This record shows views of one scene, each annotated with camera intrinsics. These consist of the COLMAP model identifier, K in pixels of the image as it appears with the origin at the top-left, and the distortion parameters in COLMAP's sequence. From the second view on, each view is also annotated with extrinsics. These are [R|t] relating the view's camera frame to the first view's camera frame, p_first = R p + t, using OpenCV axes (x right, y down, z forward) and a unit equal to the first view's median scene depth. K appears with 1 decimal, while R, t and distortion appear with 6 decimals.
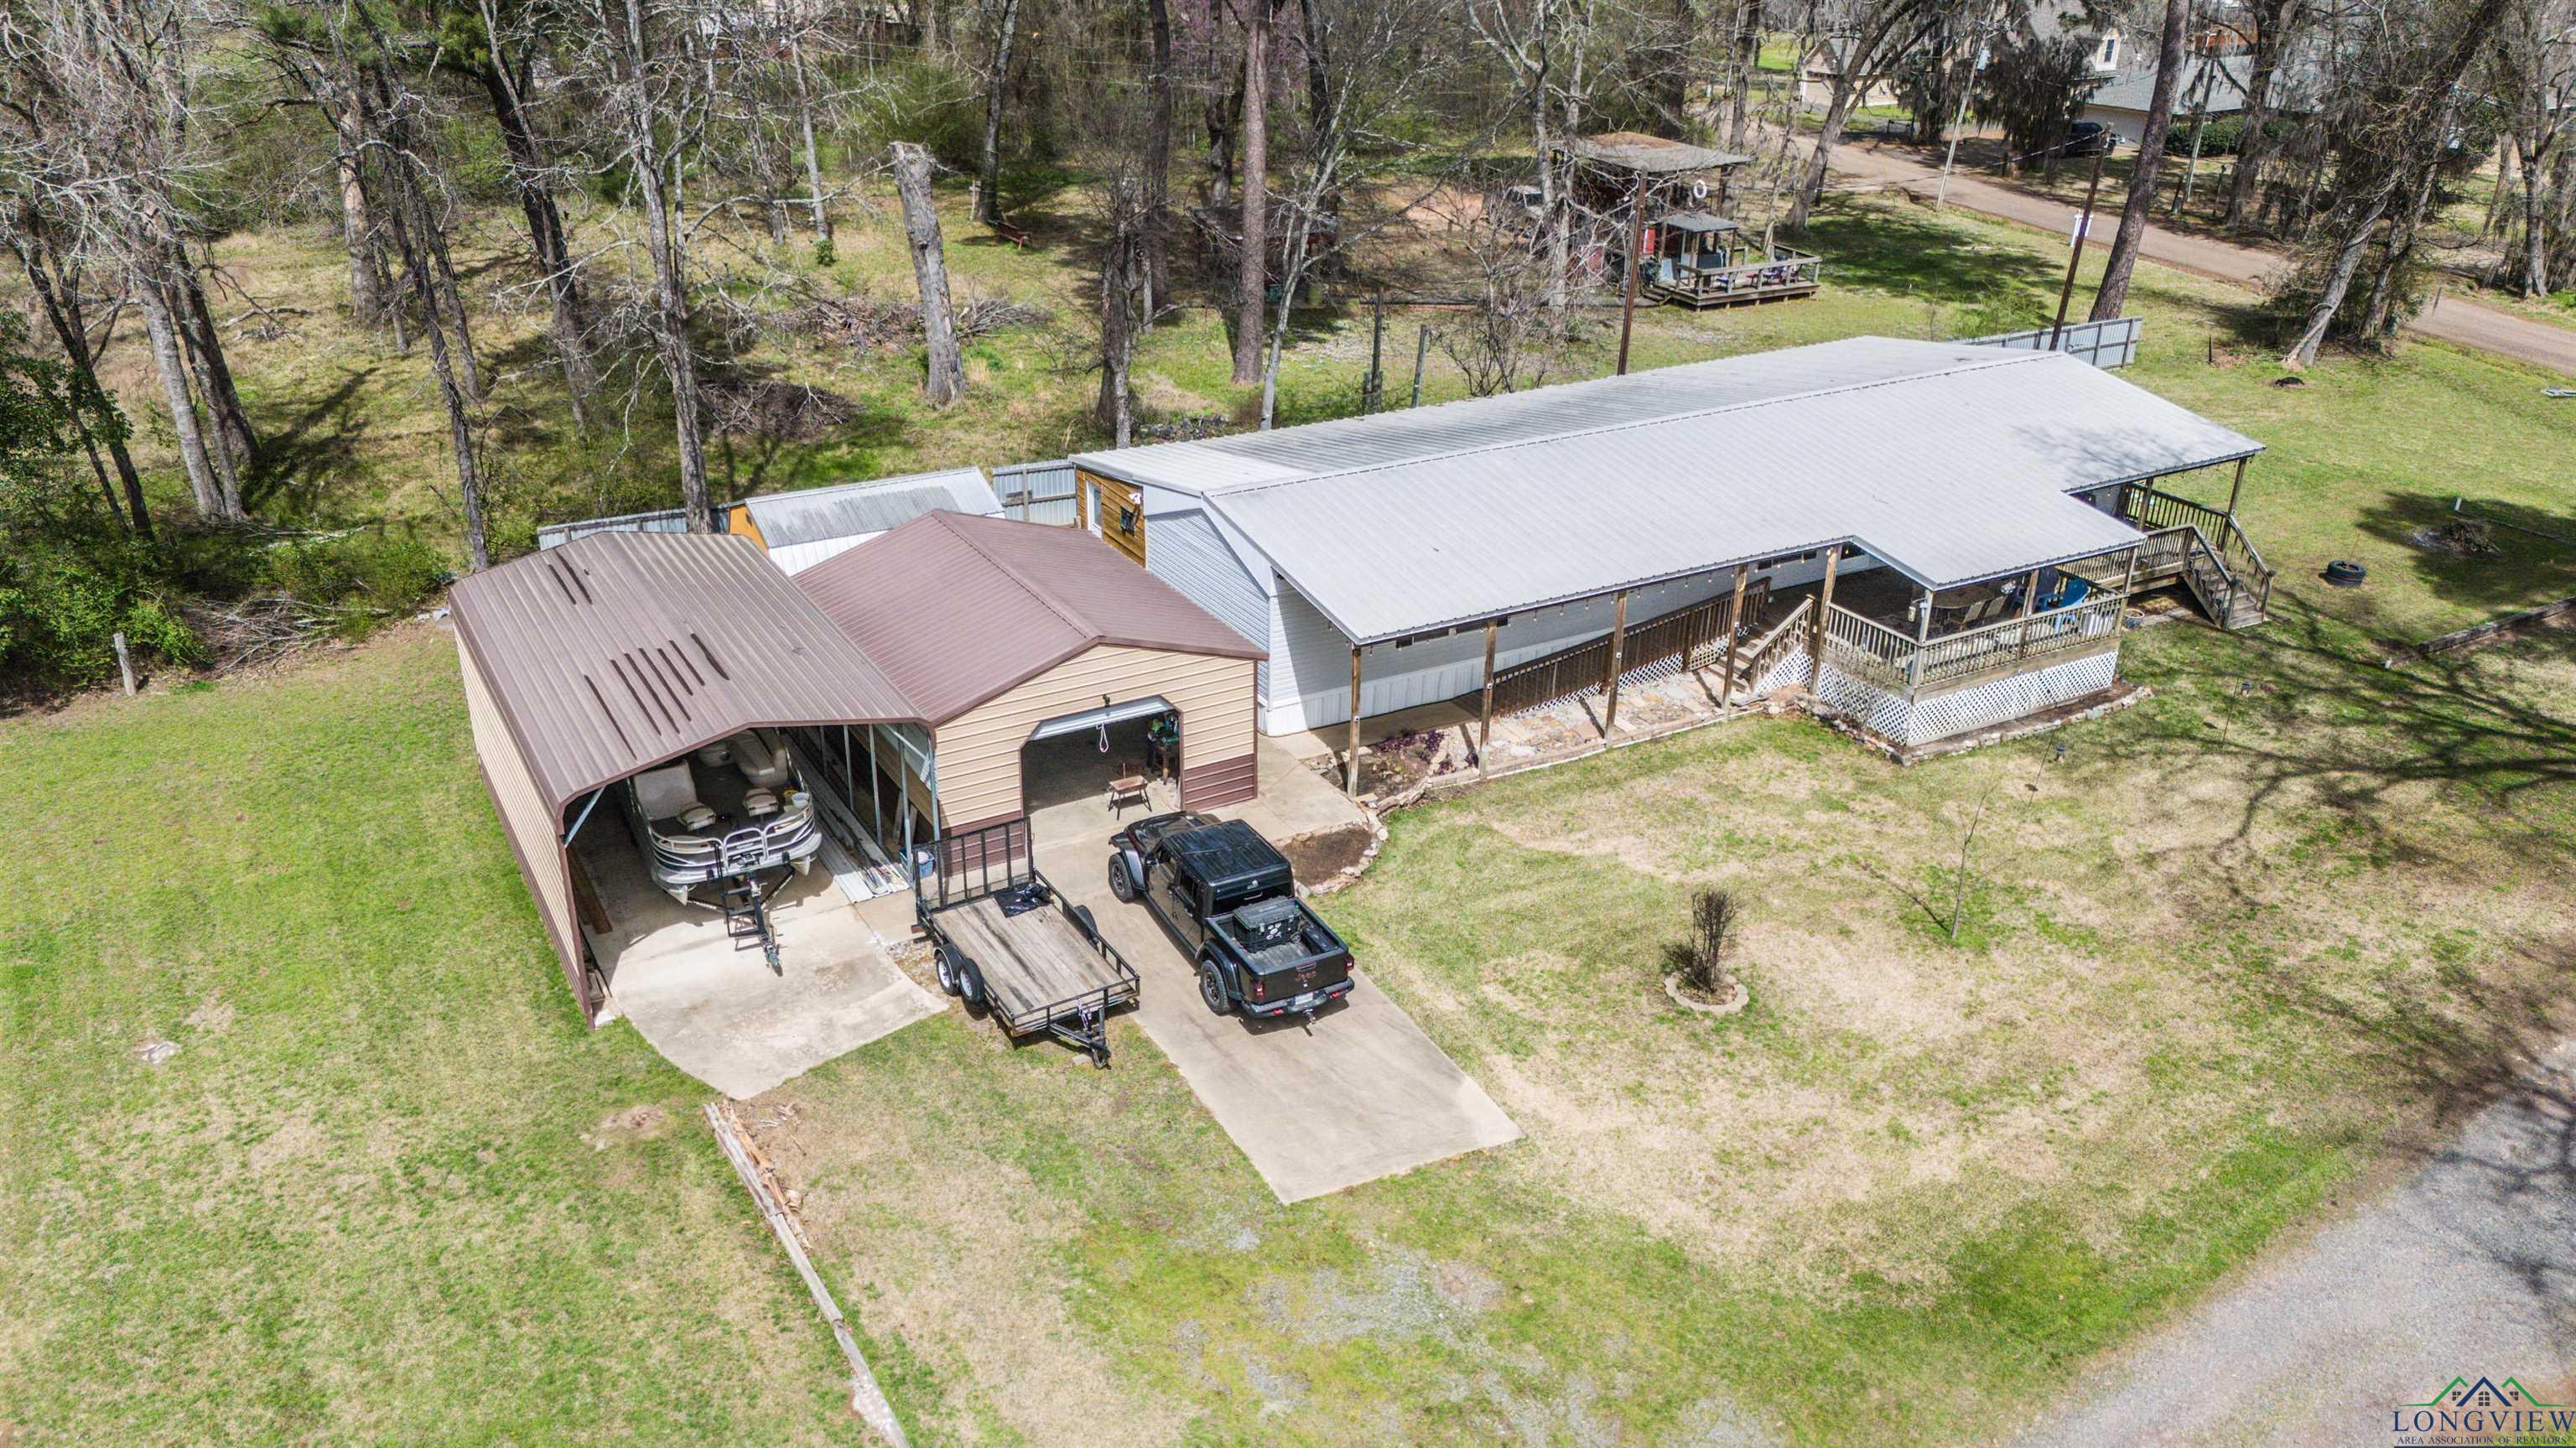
lens RADIAL K [[1931.8, 0, 1288.0], [0, 1931.8, 724.0], [0, 0, 1]] dist [0.086234, -0.093937]
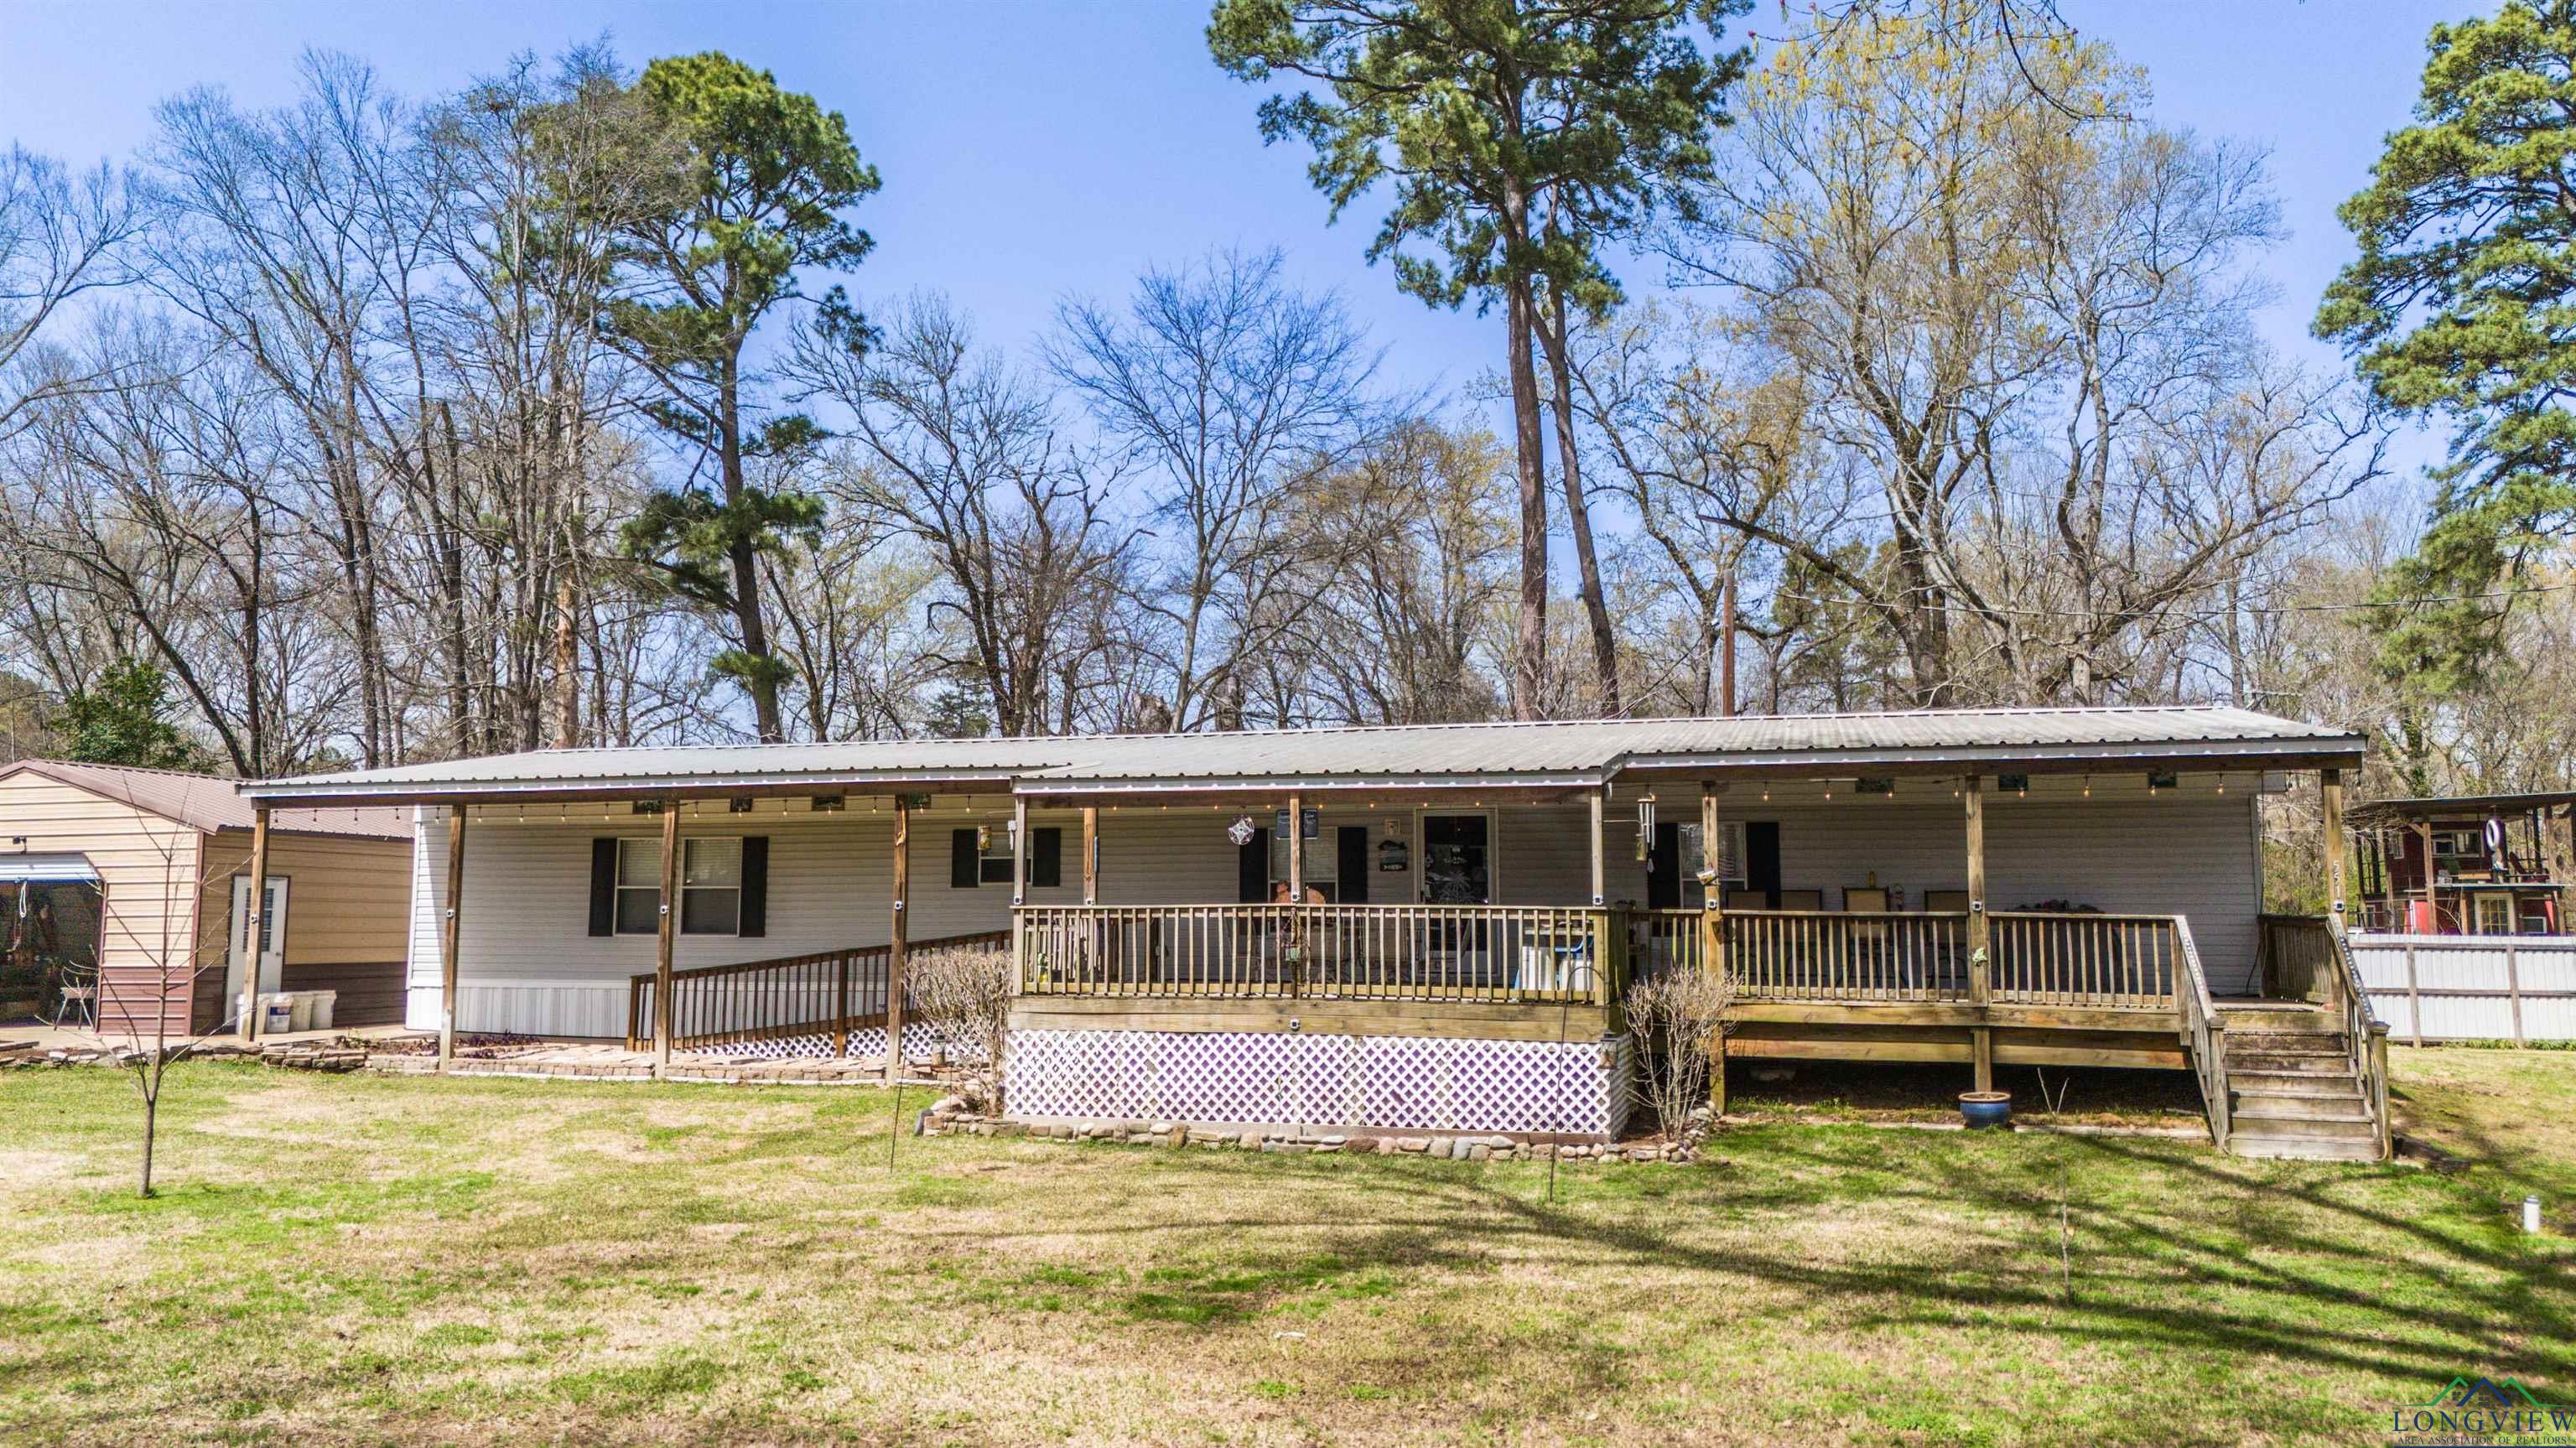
lens RADIAL K [[1912.0, 0, 1288.0], [0, 1912.0, 724.0], [0, 0, 1]] dist [0.044530, -0.011854]
pose [[0.702330, -0.093341, -0.705706, 0.914178], [-0.296941, 0.862581, -0.409611, 0.129391], [0.646962, 0.497234, 0.578099, 0.897835]]
